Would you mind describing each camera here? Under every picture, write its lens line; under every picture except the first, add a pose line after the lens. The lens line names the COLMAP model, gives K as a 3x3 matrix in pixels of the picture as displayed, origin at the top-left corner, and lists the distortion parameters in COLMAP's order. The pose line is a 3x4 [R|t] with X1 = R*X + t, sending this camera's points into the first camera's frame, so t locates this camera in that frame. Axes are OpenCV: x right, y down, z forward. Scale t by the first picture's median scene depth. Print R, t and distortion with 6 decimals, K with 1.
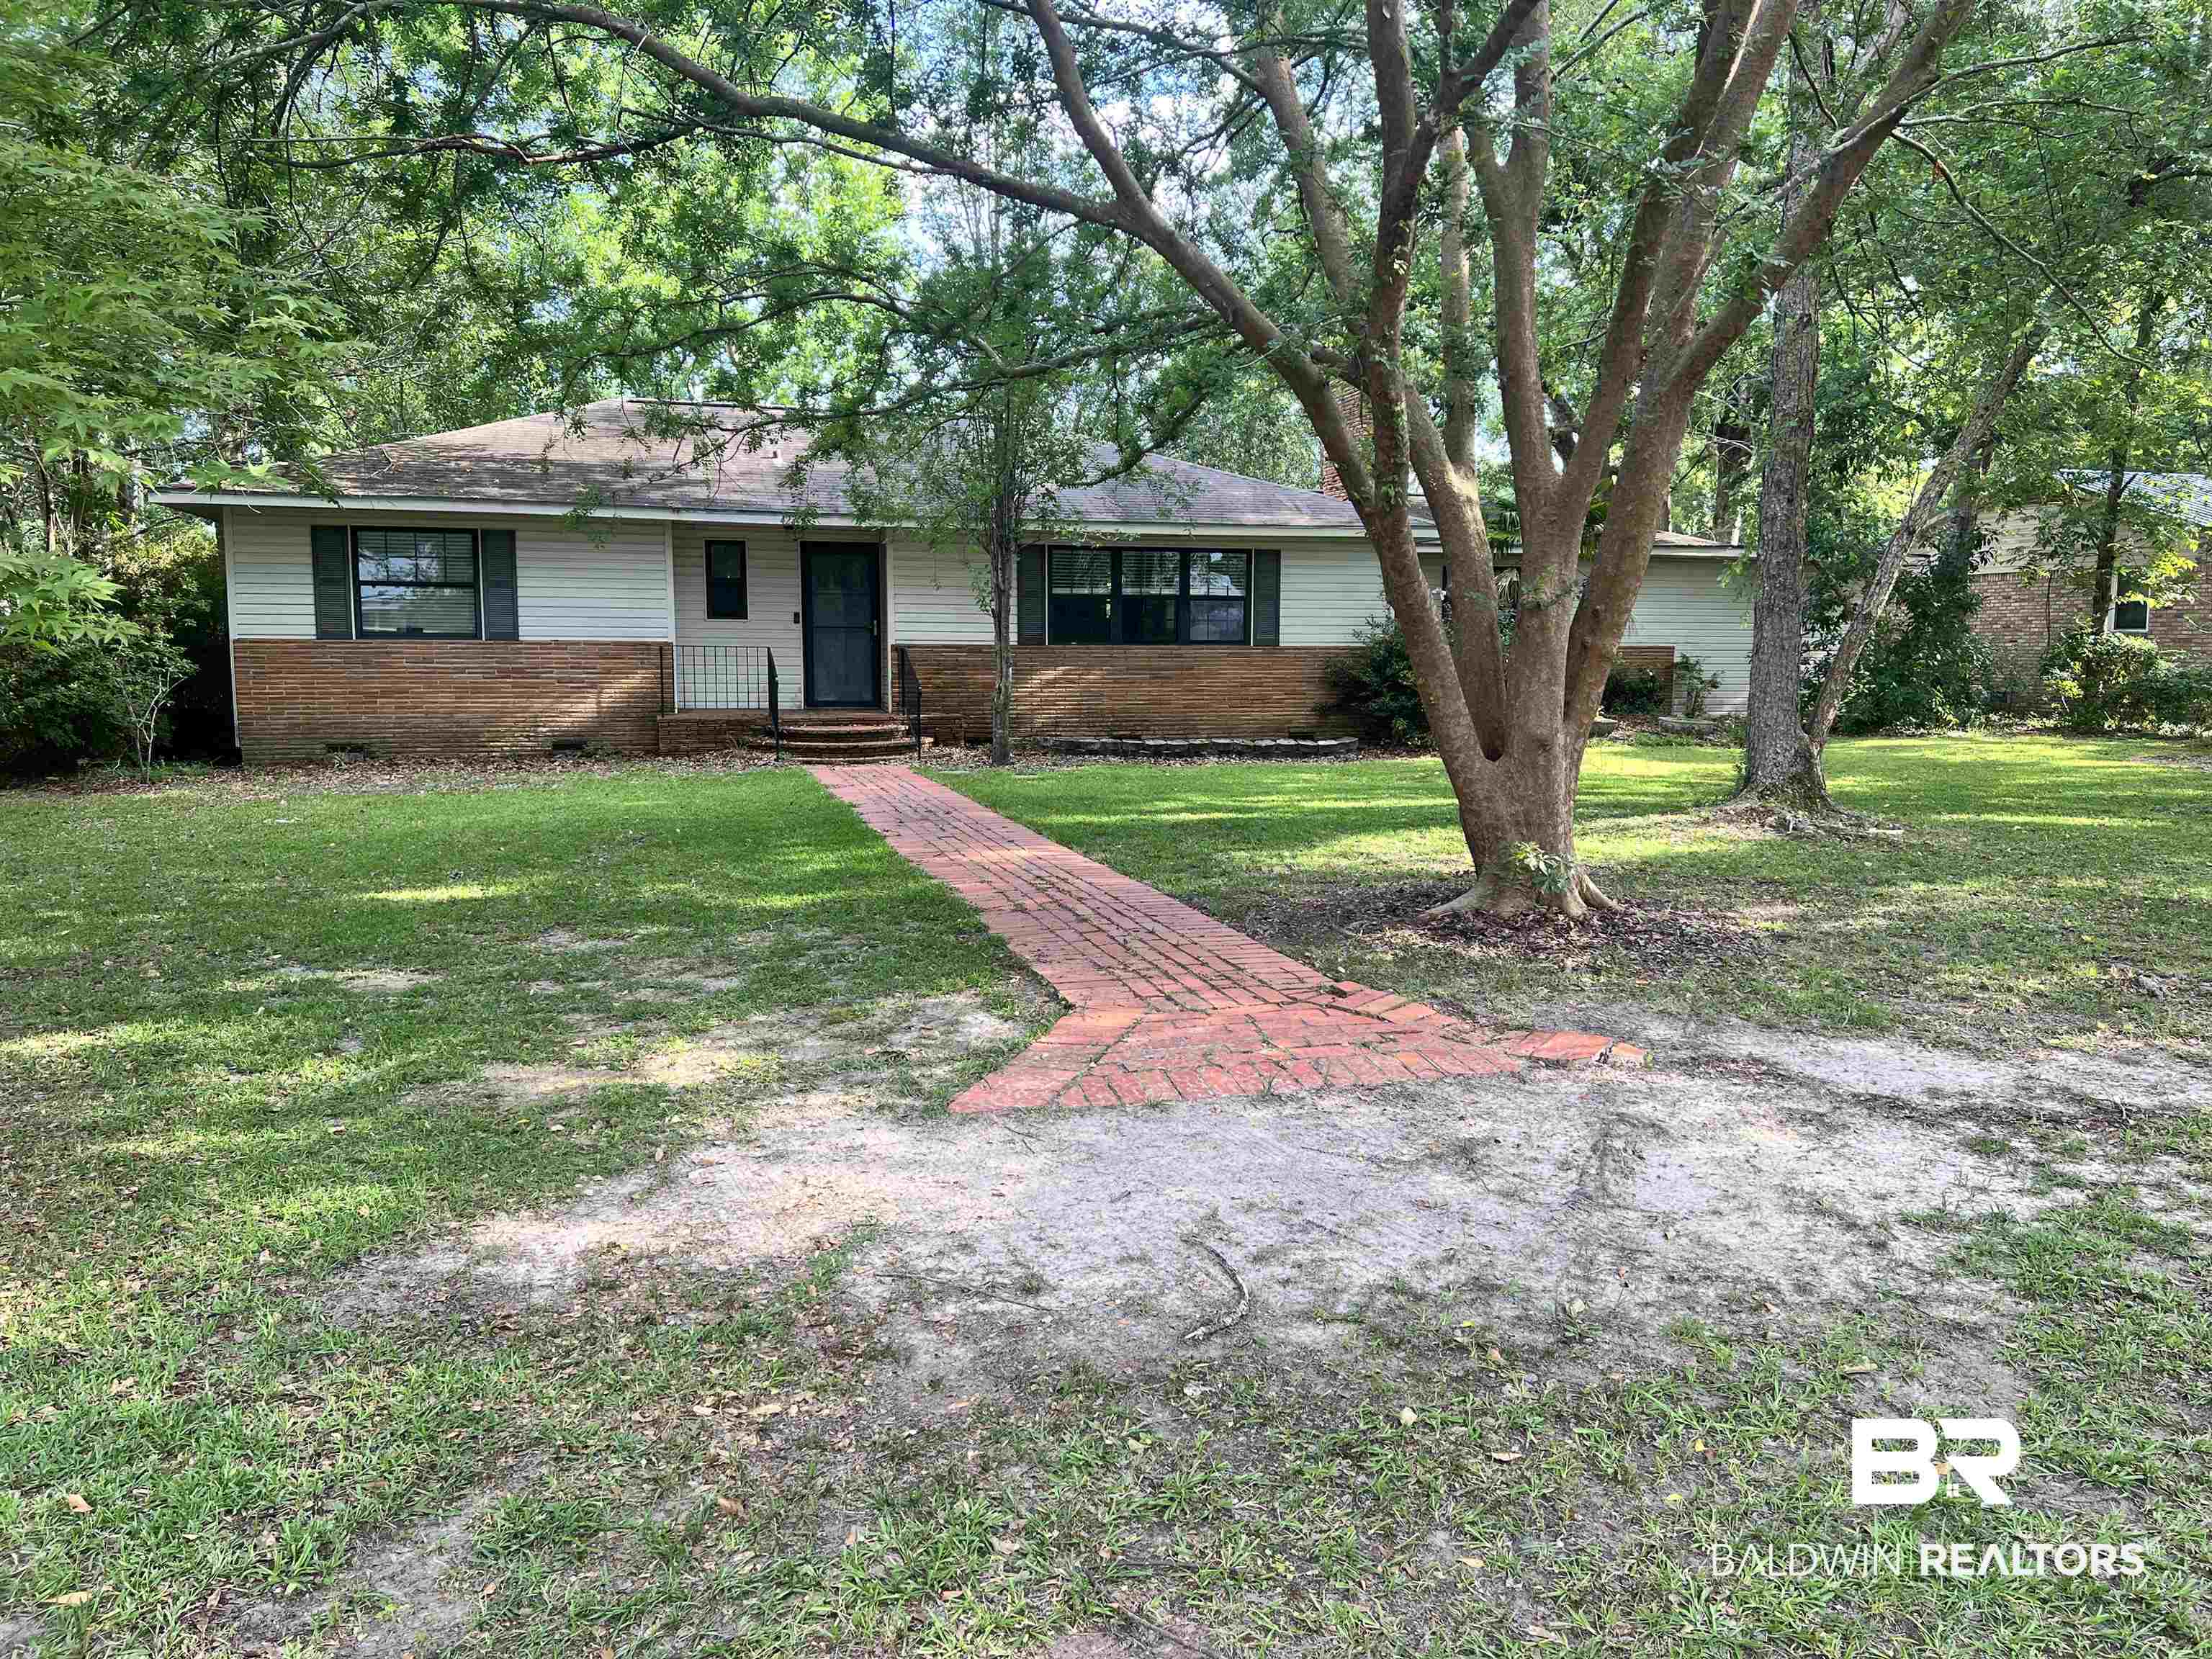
lens RADIAL K [[1655.0, 0, 1121.5], [0, 1655.0, 828.0], [0, 0, 1]] dist [0.060620, -0.067149]
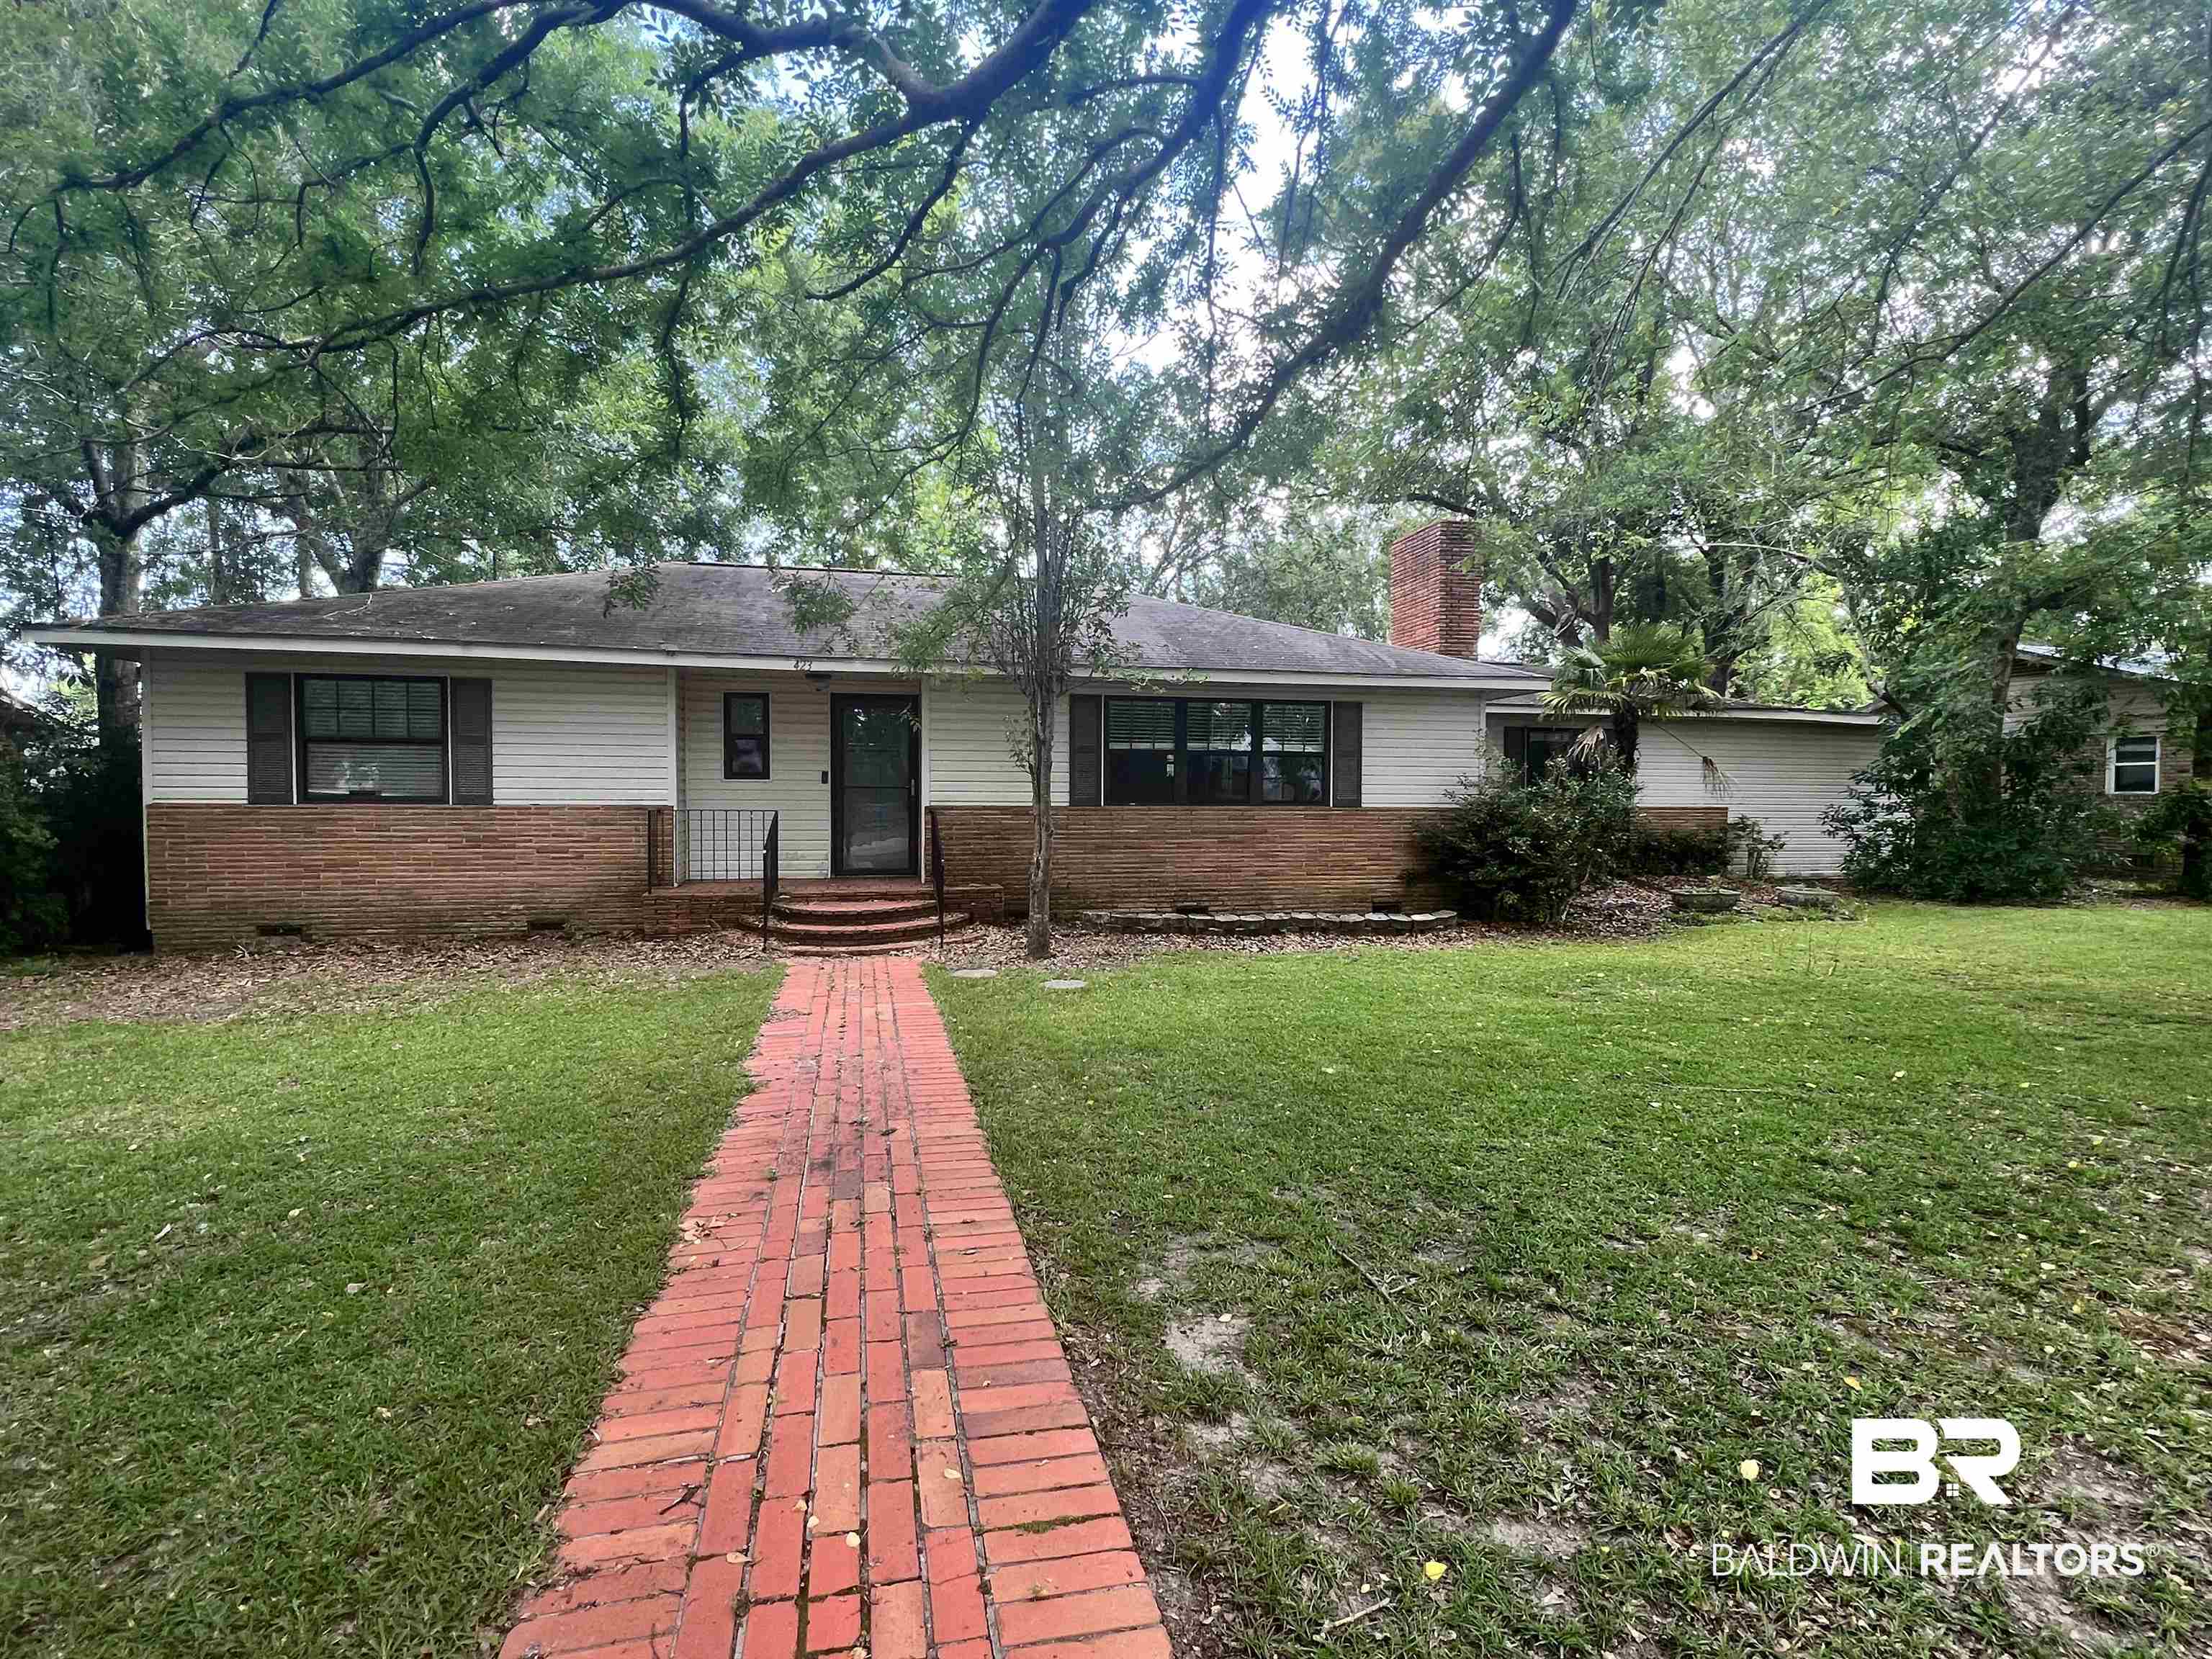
lens RADIAL K [[1121.6, 0, 1106.0], [0, 1121.6, 829.5], [0, 0, 1]] dist [-0.002840, 0.012619]
pose [[0.998221, -0.000016, -0.059623, -0.016041], [-0.005129, 0.996270, -0.086134, -0.100785], [0.059402, 0.086287, 0.994498, 0.872988]]
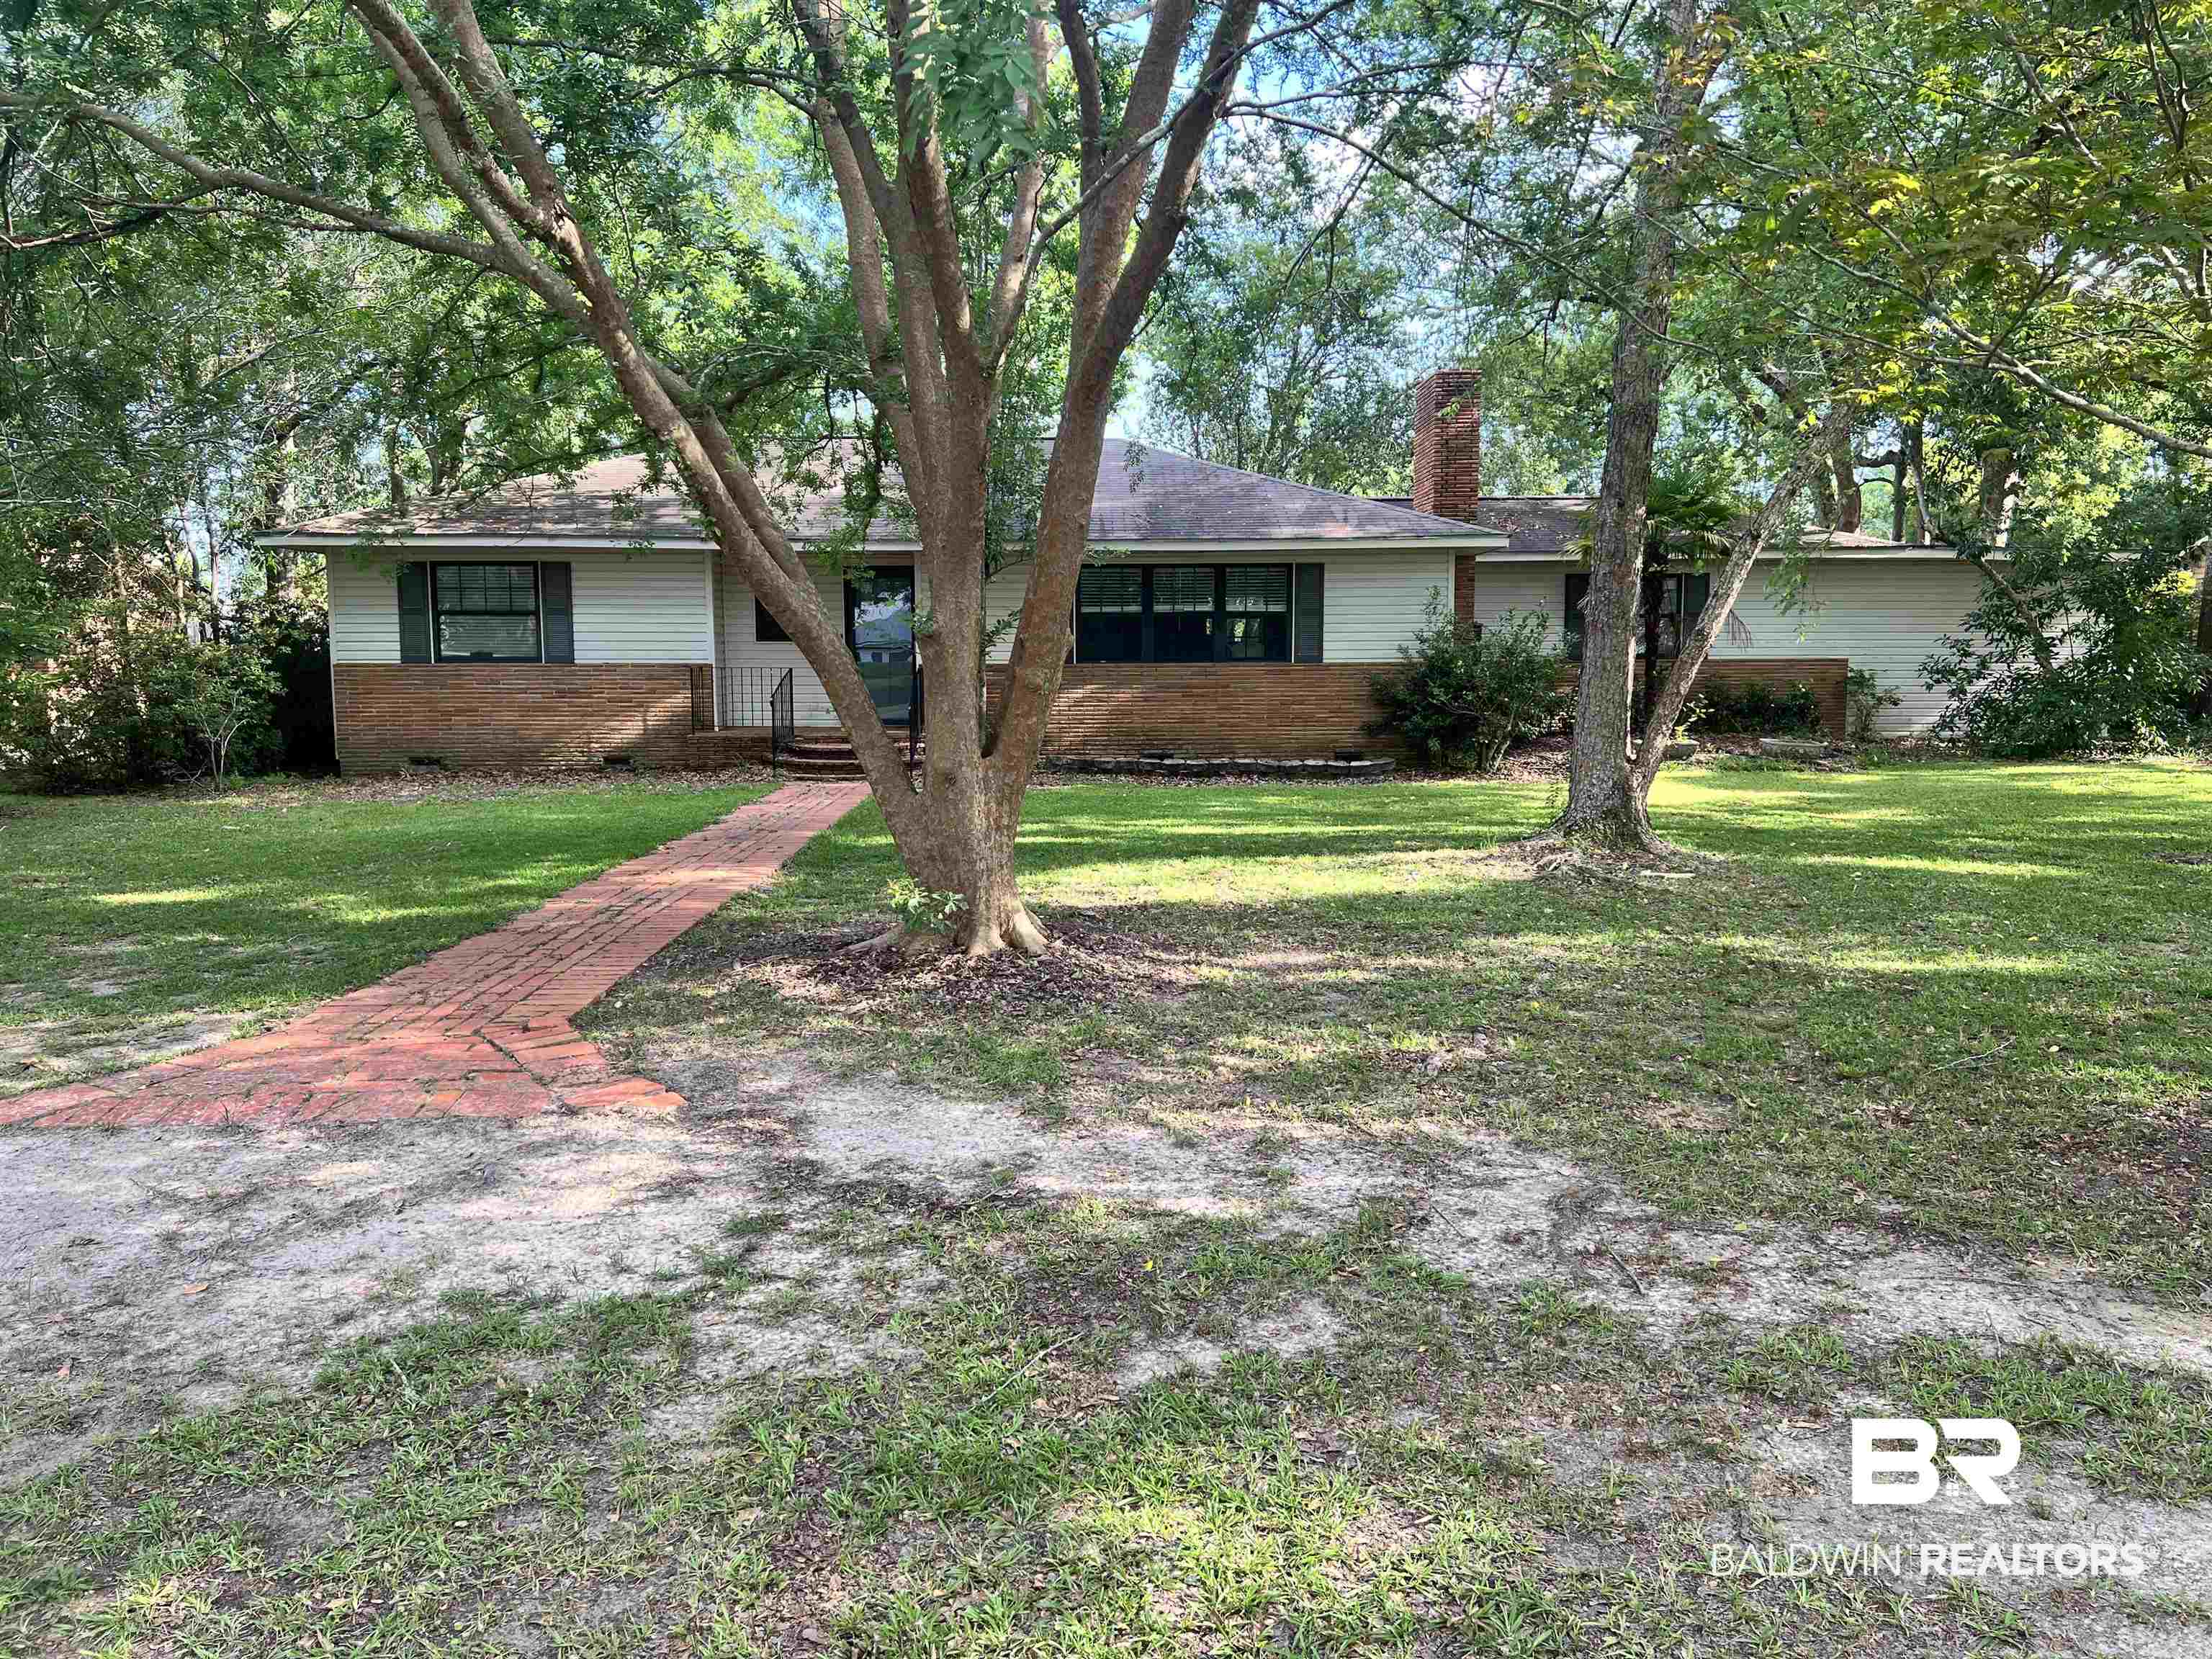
lens RADIAL K [[1655.0, 0, 1121.5], [0, 1655.0, 828.0], [0, 0, 1]] dist [0.060620, -0.067149]
pose [[0.967665, 0.019085, -0.251516, 0.511263], [-0.020743, 0.999777, -0.003942, -0.016751], [0.251385, 0.009031, 0.967845, 0.083494]]
